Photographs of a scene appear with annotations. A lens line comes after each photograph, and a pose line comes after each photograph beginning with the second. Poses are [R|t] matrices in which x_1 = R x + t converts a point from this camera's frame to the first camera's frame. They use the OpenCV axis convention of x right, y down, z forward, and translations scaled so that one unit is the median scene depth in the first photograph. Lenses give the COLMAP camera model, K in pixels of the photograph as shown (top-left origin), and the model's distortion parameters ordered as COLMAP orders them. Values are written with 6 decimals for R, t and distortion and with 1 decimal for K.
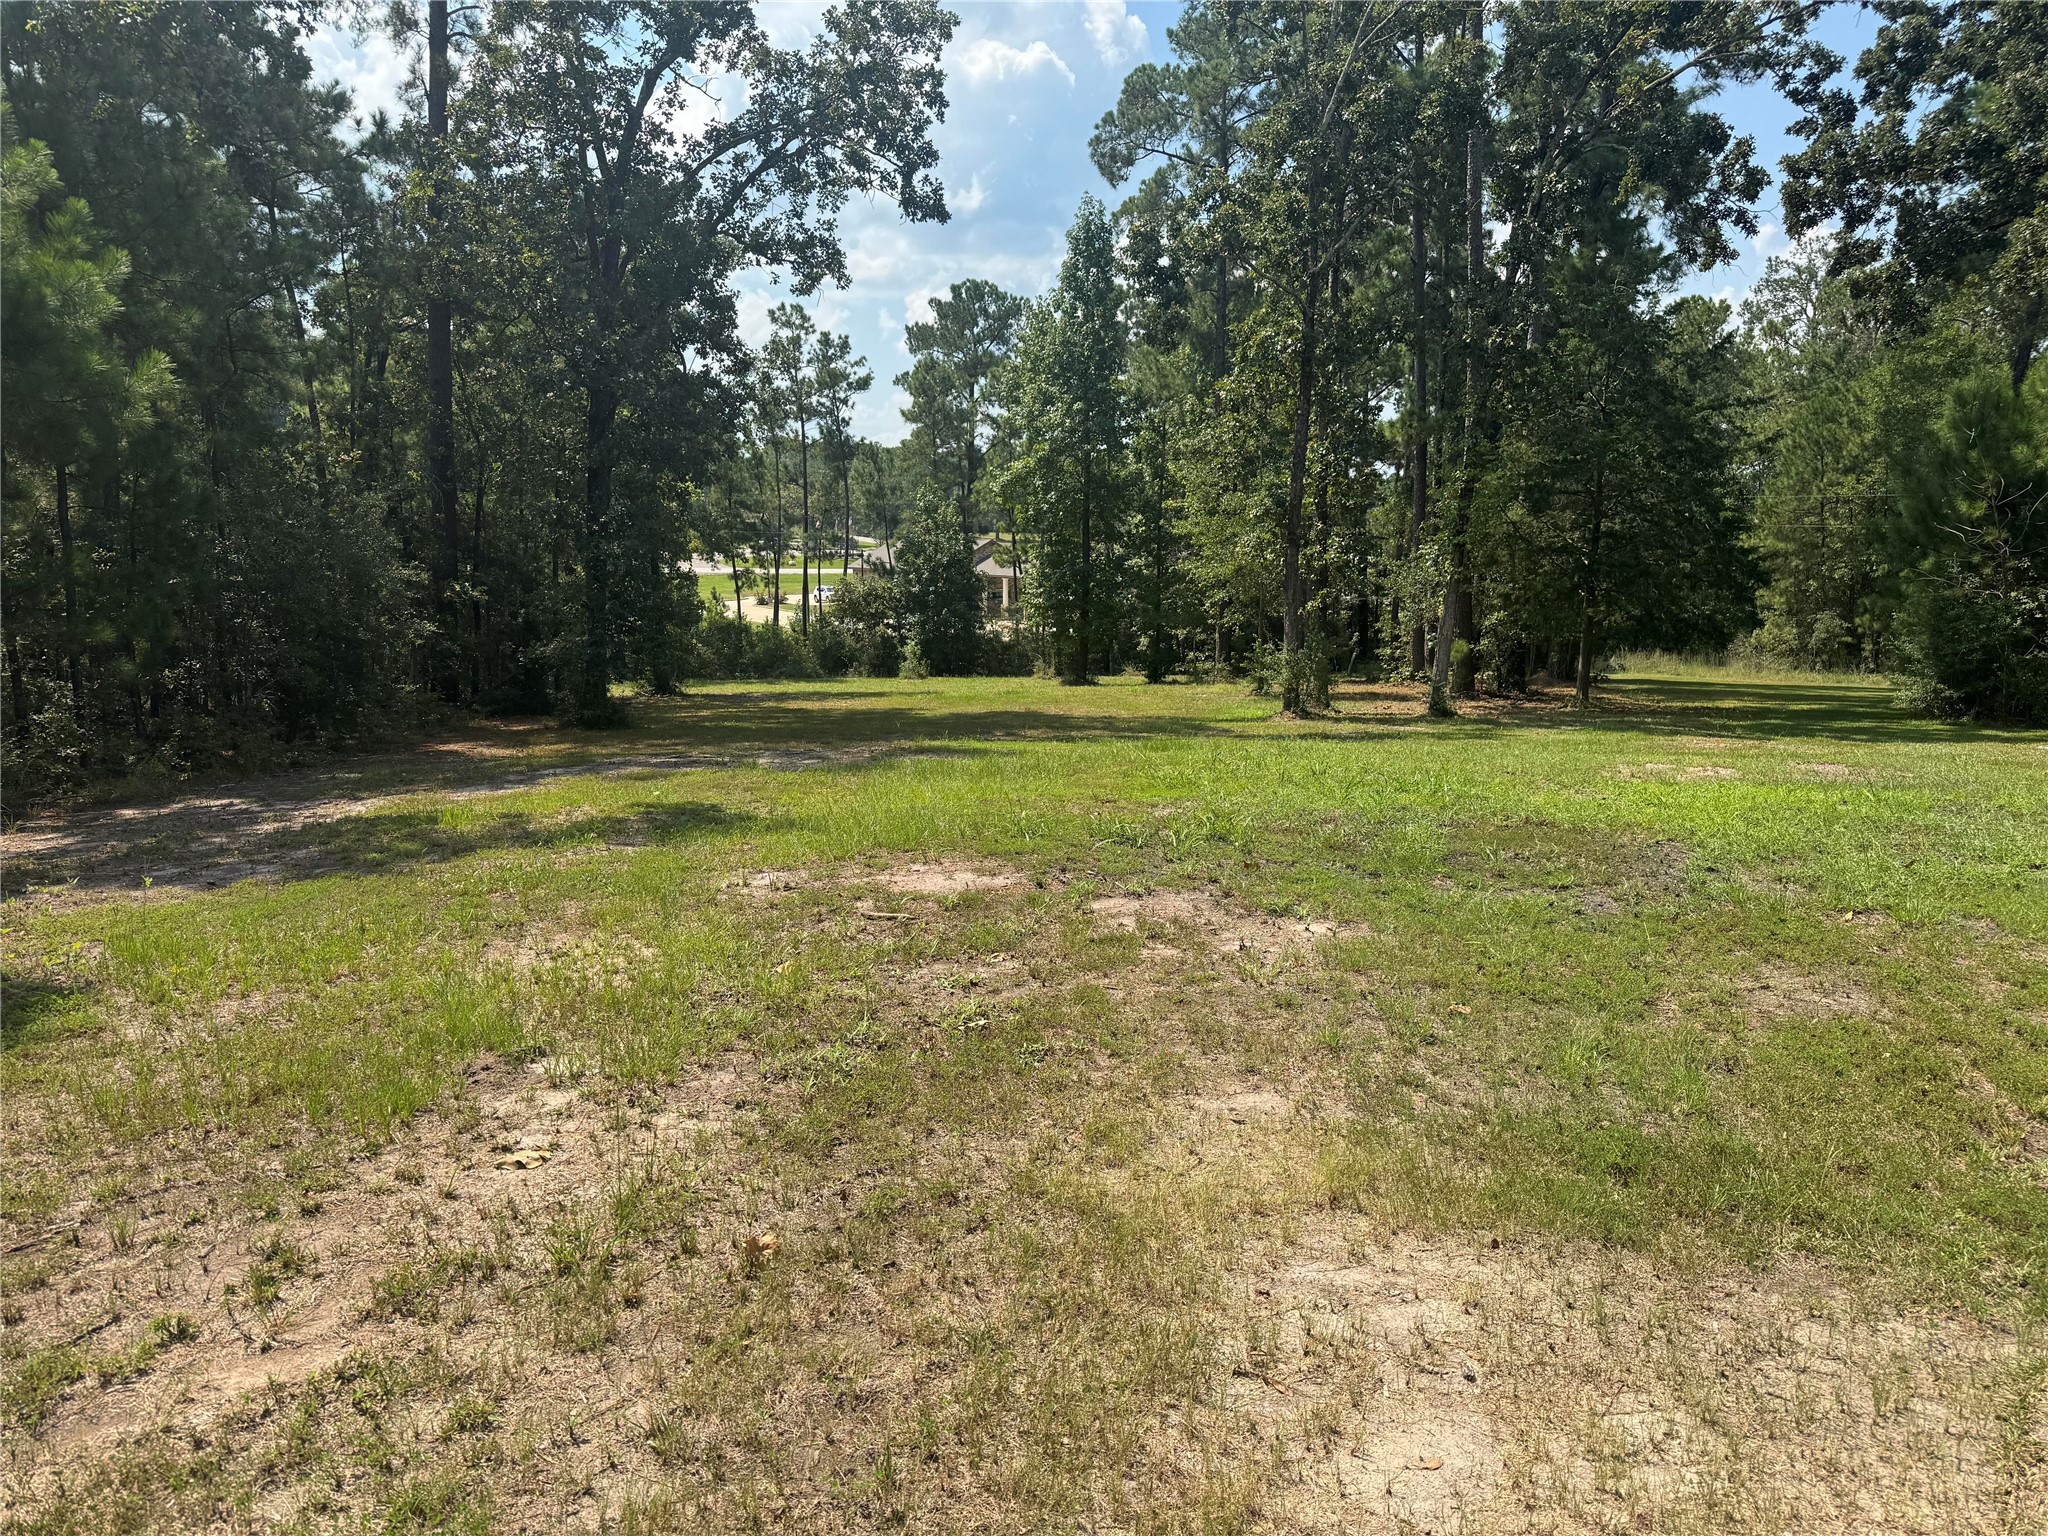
lens RADIAL K [[1418.2, 0, 1024.0], [0, 1418.2, 768.0], [0, 0, 1]] dist [0.170460, -0.286647]
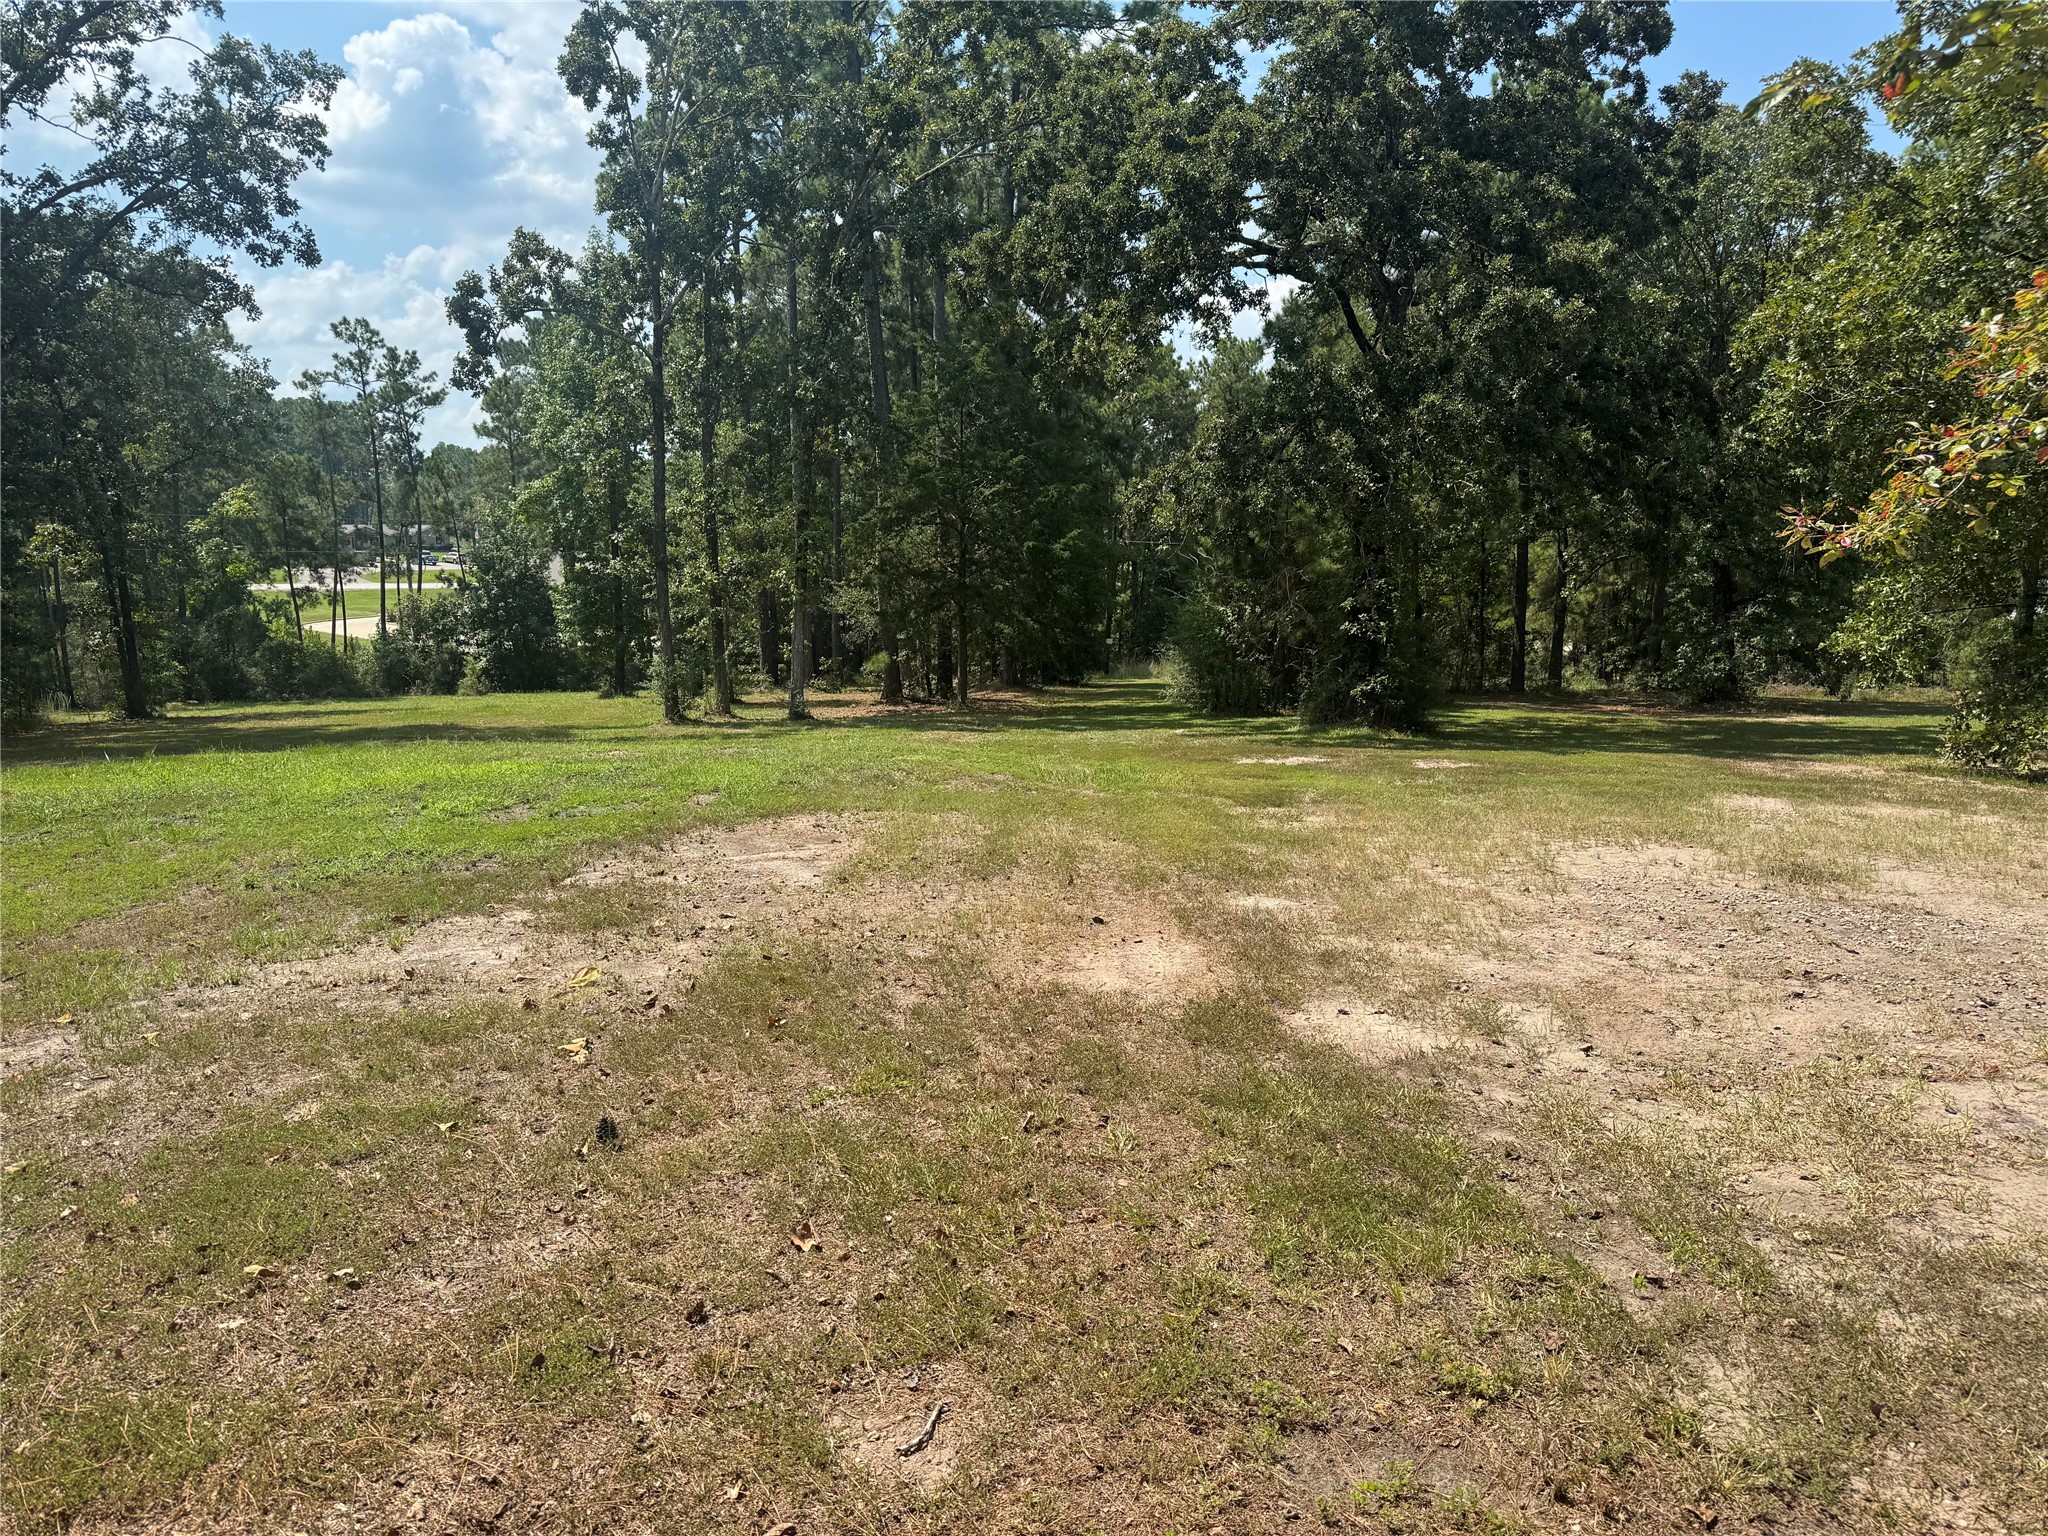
lens RADIAL K [[1435.8, 0, 1024.0], [0, 1435.8, 768.0], [0, 0, 1]] dist [0.035169, -0.036000]
pose [[0.982324, -0.033930, 0.184085, 0.102583], [0.035288, 0.999369, -0.004107, 0.004741], [-0.183830, 0.010531, 0.982902, -0.052719]]
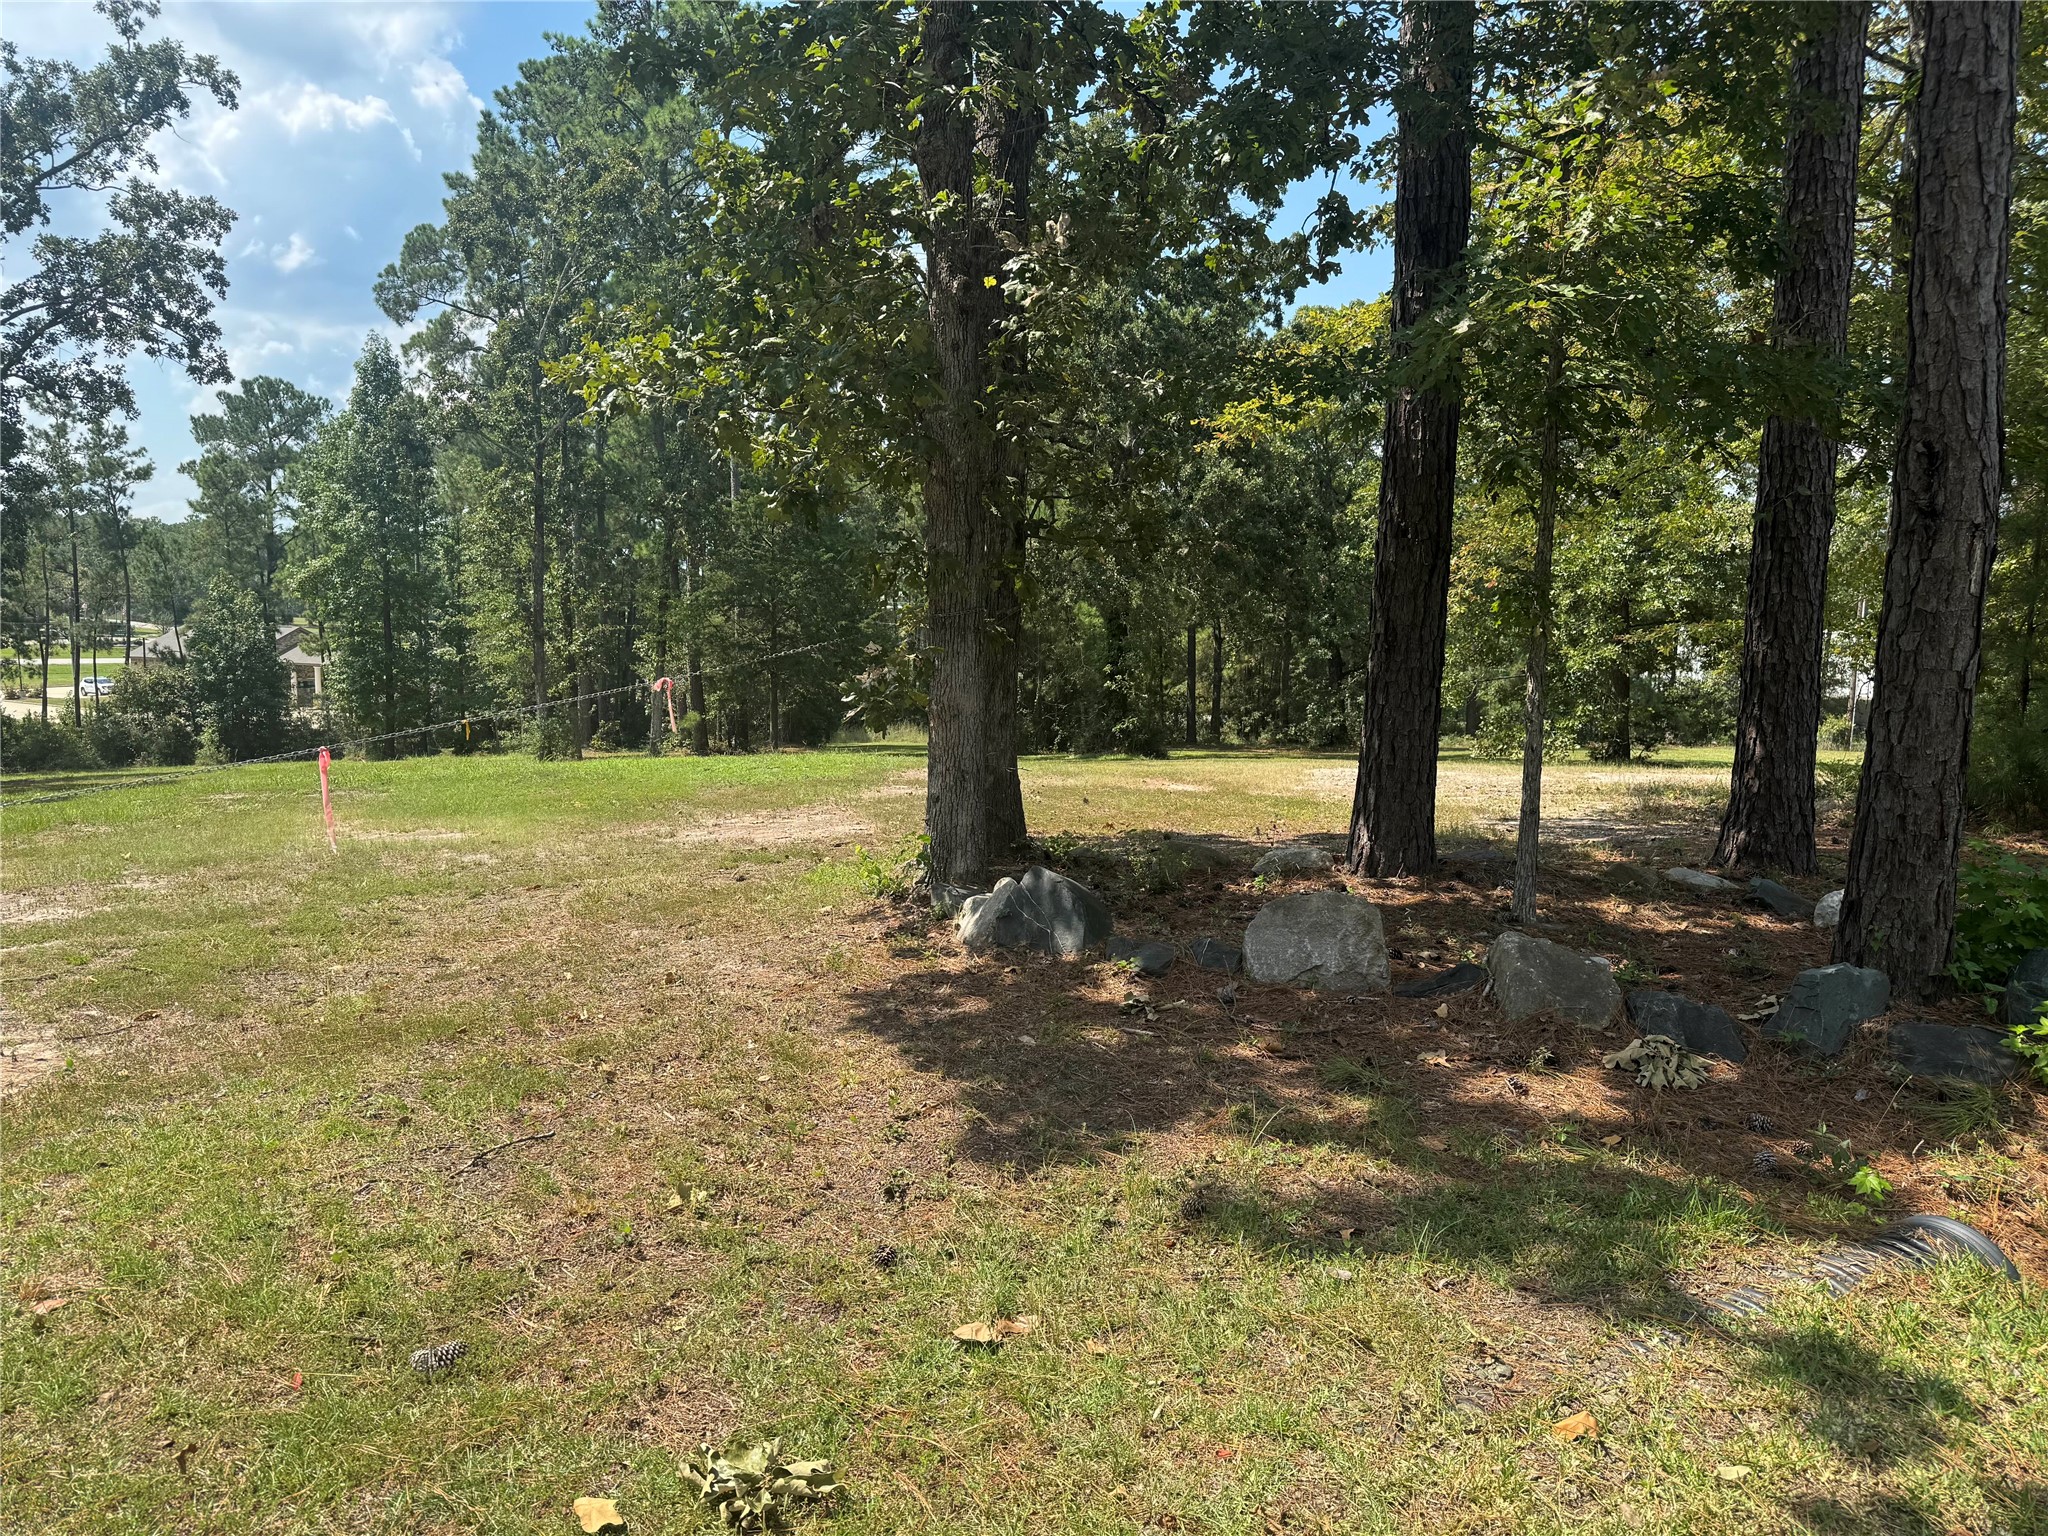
lens RADIAL K [[1435.8, 0, 1024.0], [0, 1435.8, 768.0], [0, 0, 1]] dist [0.035169, -0.036000]
pose [[0.906315, -0.037039, 0.420977, 0.011498], [0.062712, 0.996910, -0.047302, 0.021854], [-0.417924, 0.069271, 0.905837, -0.157469]]
